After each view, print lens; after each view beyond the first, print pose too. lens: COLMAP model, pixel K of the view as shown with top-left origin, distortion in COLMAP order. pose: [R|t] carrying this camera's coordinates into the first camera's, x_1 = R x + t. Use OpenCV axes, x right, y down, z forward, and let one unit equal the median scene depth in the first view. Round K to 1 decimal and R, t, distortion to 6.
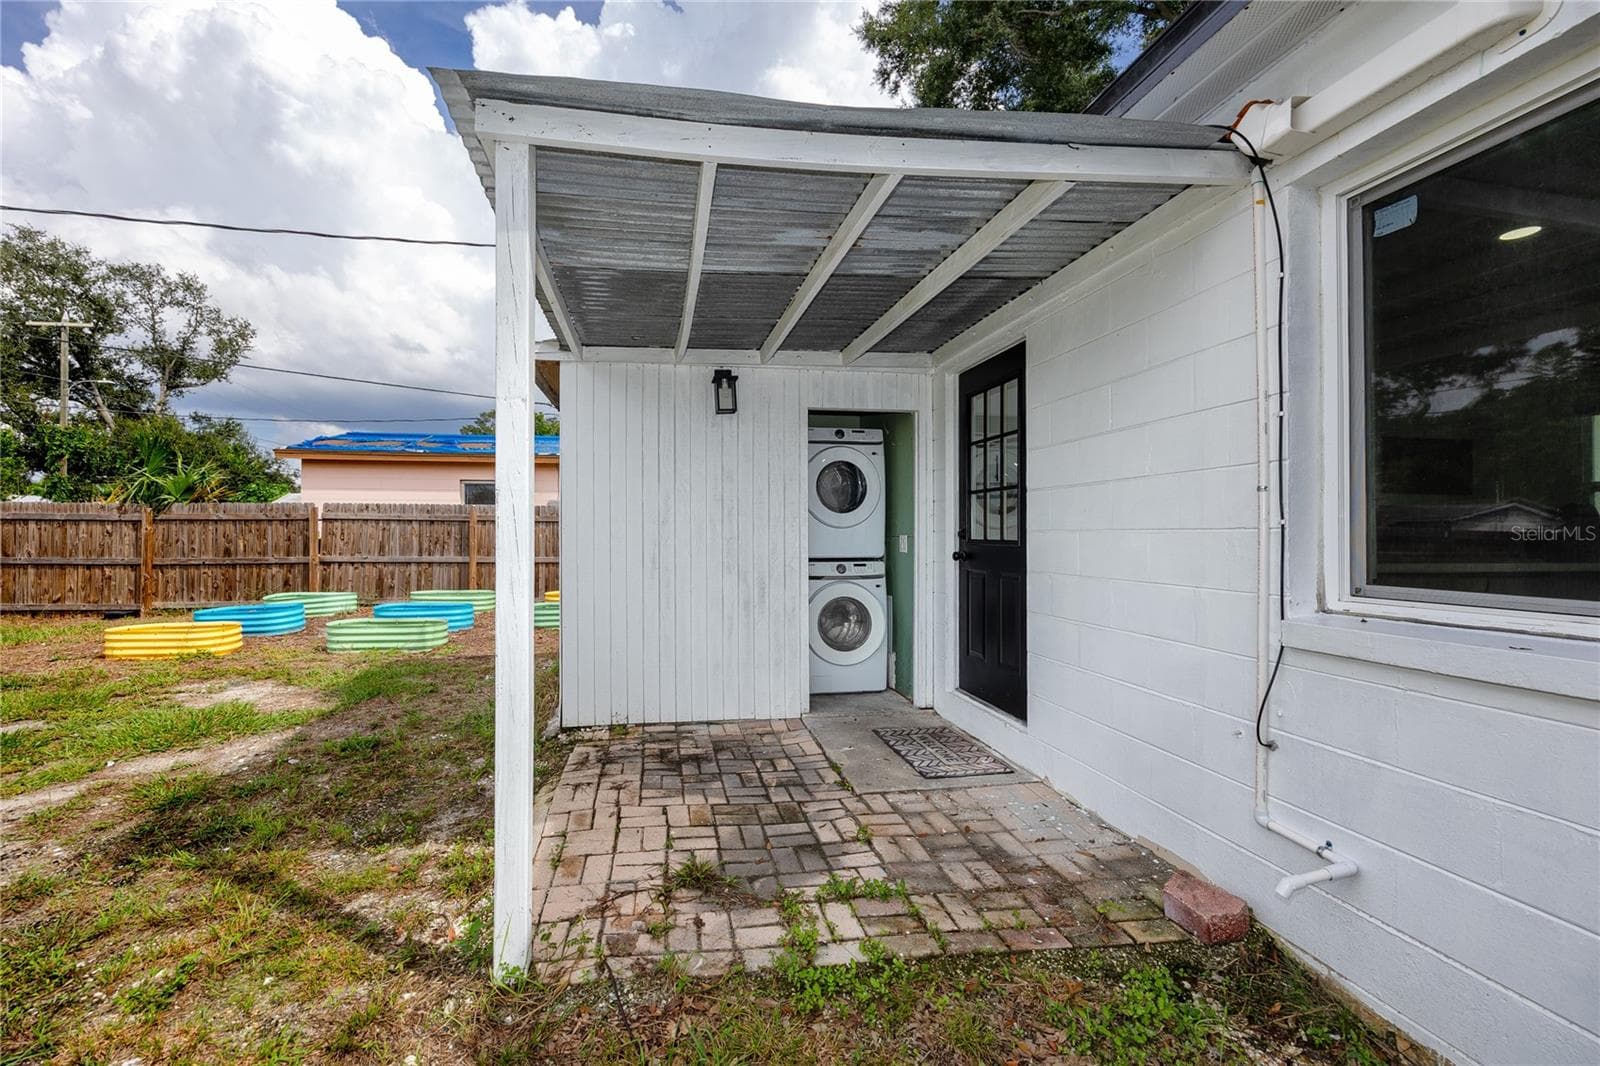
lens RADIAL K [[629.3, 0, 835.9], [0, 629.3, 515.1], [0, 0, 1]] dist [-0.001902, 0.000027]
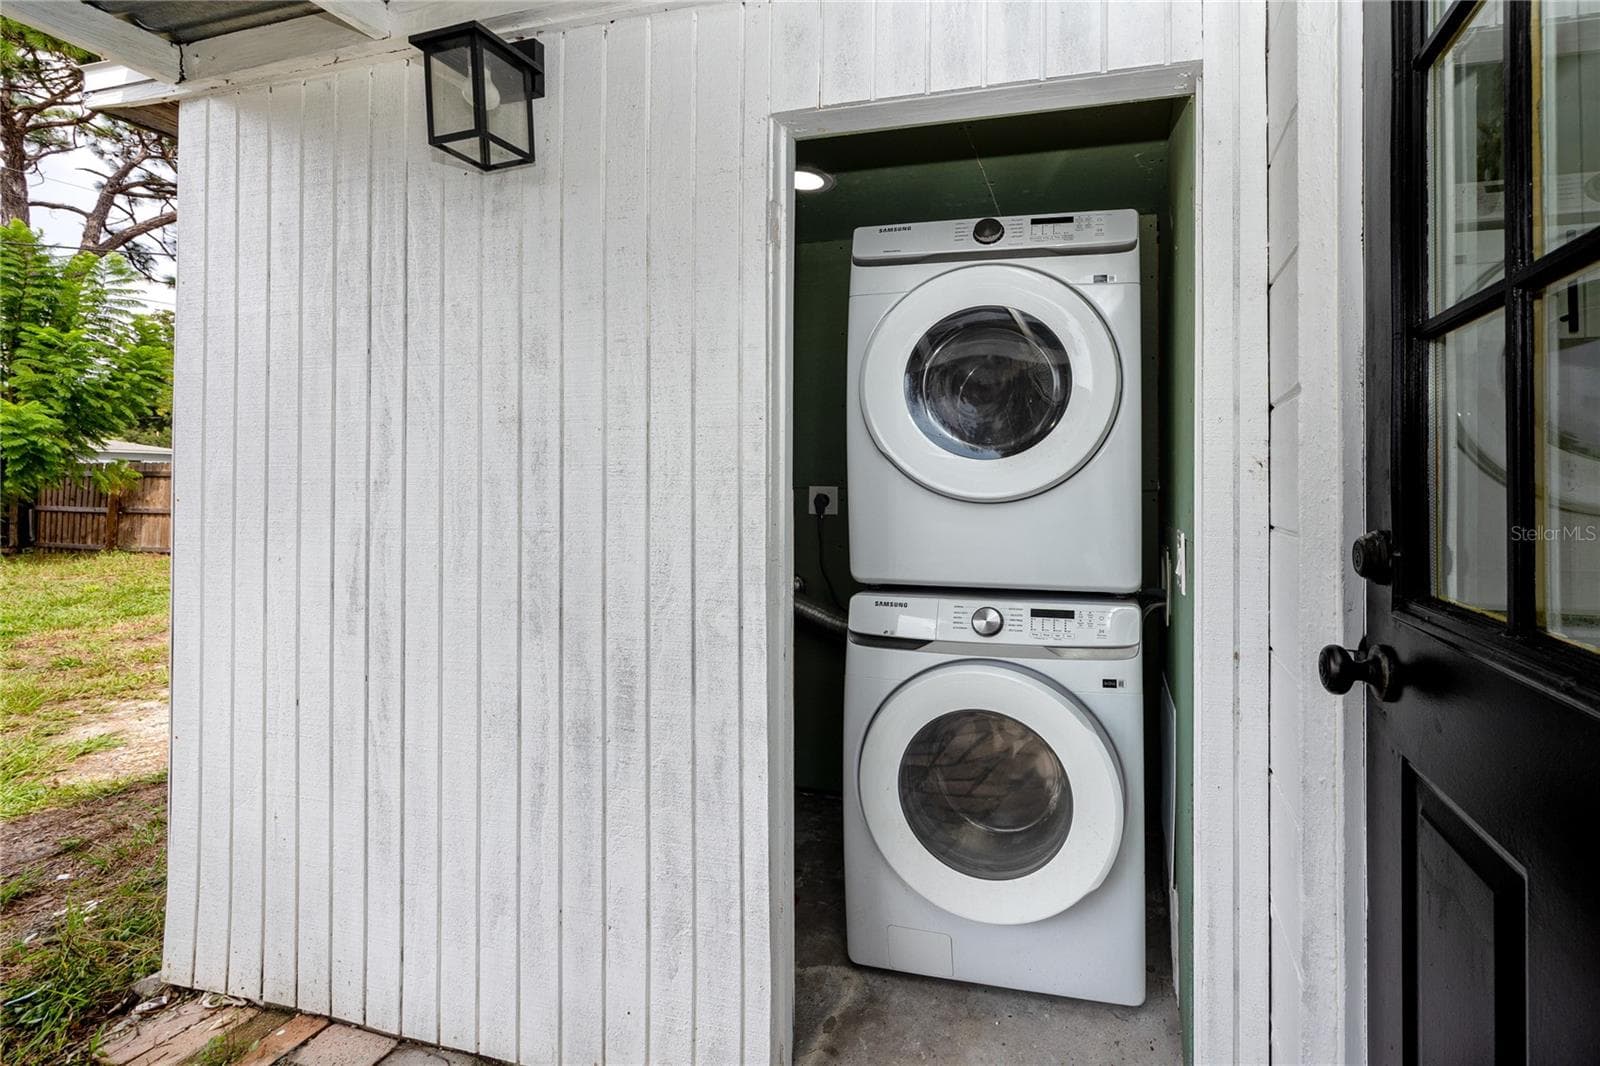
lens RADIAL K [[780.9, 0, 799.9], [0, 780.9, 474.1], [0, 0, 1]] dist [-0.000491, 0.000041]
pose [[0.857783, -0.001166, -0.514011, 0.170162], [0.002585, 0.999995, 0.002045, 0.004601], [0.514006, -0.003082, 0.857781, 0.705353]]
